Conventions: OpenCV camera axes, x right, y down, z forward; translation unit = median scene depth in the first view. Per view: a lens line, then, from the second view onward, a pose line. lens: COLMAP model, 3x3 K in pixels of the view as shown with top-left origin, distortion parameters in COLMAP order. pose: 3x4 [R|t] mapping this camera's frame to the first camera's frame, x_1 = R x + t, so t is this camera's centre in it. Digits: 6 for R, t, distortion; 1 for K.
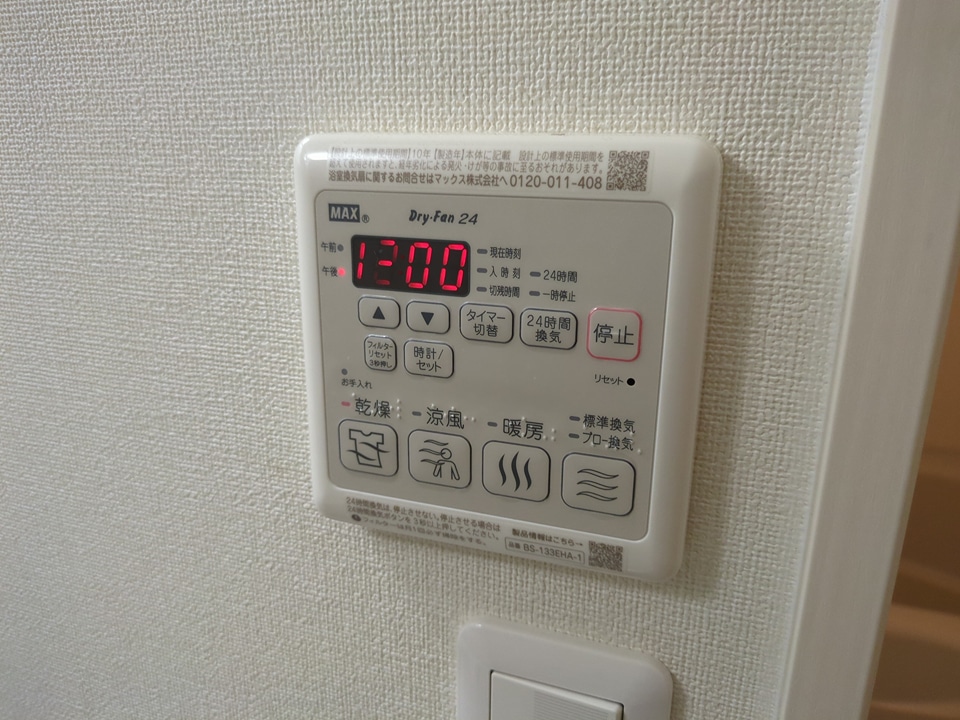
lens RADIAL K [[727.3, 0, 483.0], [0, 727.3, 373.0], [0, 0, 1]] dist [0.057541, -0.071322]
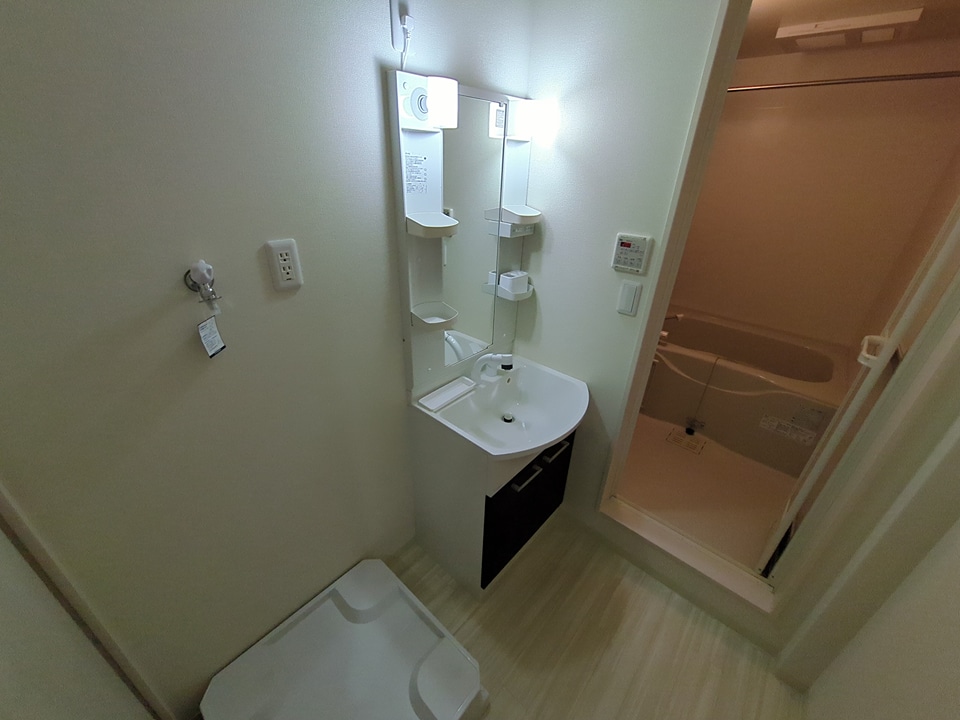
lens RADIAL K [[379.3, 0, 480.6], [0, 379.3, 357.6], [0, 0, 1]] dist [0.003160, 0.000135]
pose [[0.921806, 0.193541, -0.335879, 0.161505], [-0.133035, 0.971770, 0.194846, 0.764892], [0.364108, -0.134926, 0.921532, -5.913114]]
